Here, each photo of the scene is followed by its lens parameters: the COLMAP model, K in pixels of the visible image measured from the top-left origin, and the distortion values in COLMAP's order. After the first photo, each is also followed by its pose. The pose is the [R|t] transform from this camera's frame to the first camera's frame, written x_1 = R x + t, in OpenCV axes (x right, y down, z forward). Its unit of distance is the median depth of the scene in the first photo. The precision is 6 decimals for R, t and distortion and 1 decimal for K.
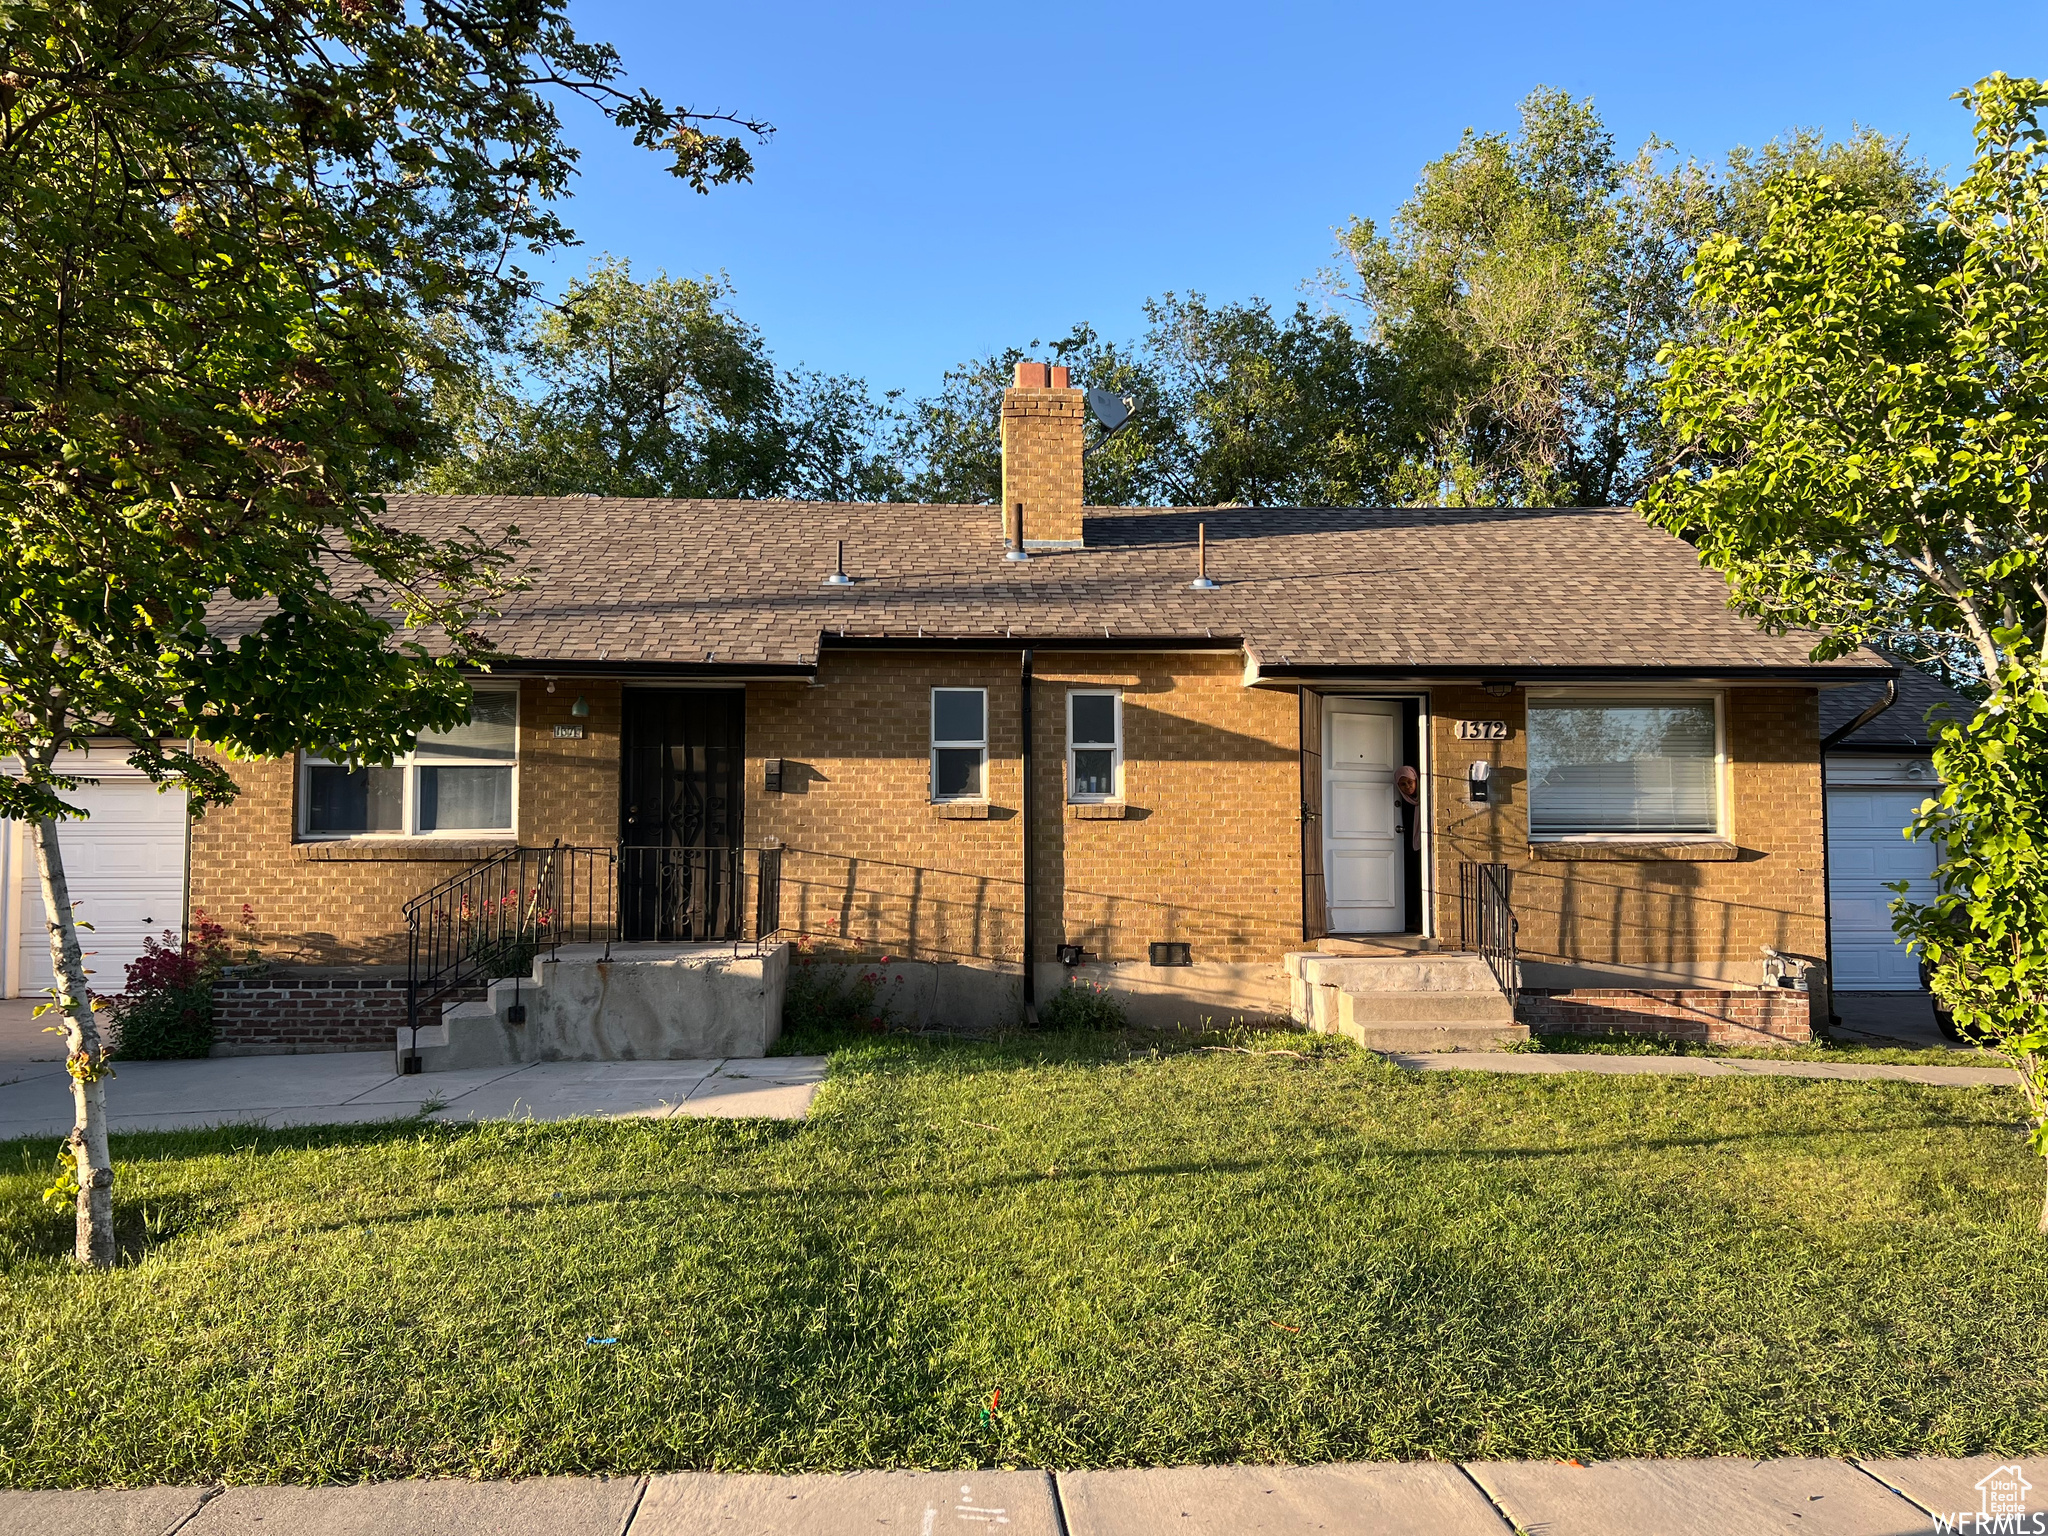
lens RADIAL K [[1537.6, 0, 1020.3], [0, 1537.6, 753.1], [0, 0, 1]] dist [0.050222, -0.032470]
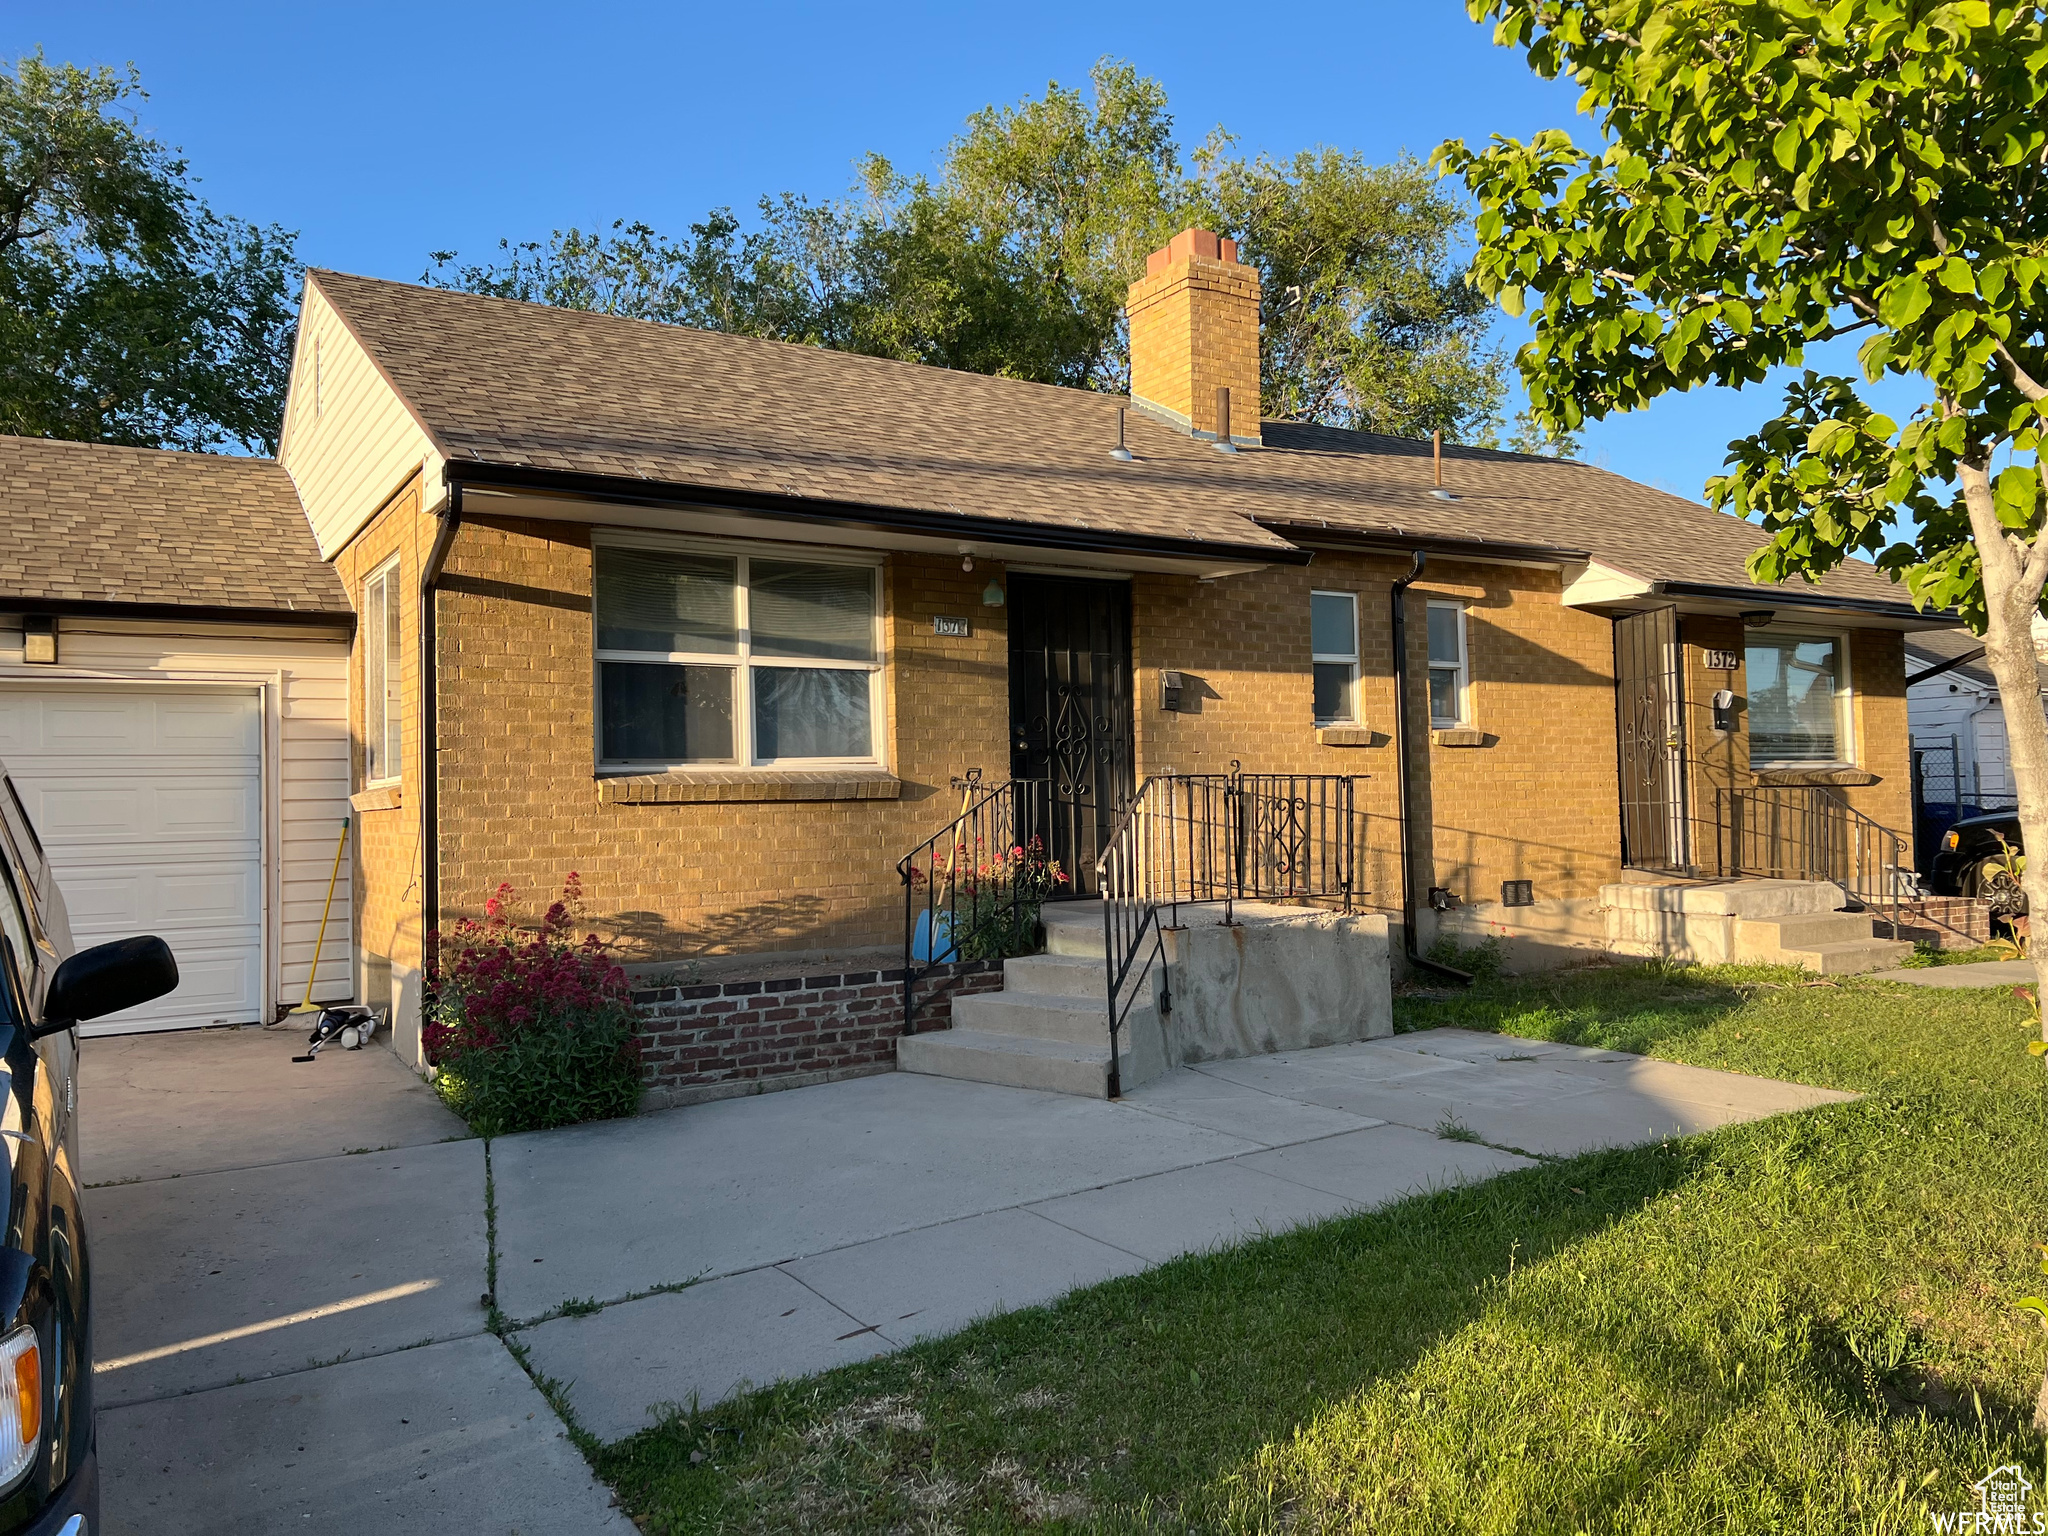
lens RADIAL K [[1537.6, 0, 1026.3], [0, 1537.6, 771.3], [0, 0, 1]] dist [0.050222, -0.032470]
pose [[0.877771, -0.006293, 0.479039, -0.602533], [-0.010760, 0.999403, 0.032845, 0.030755], [-0.478959, -0.033985, 0.877179, 0.332426]]
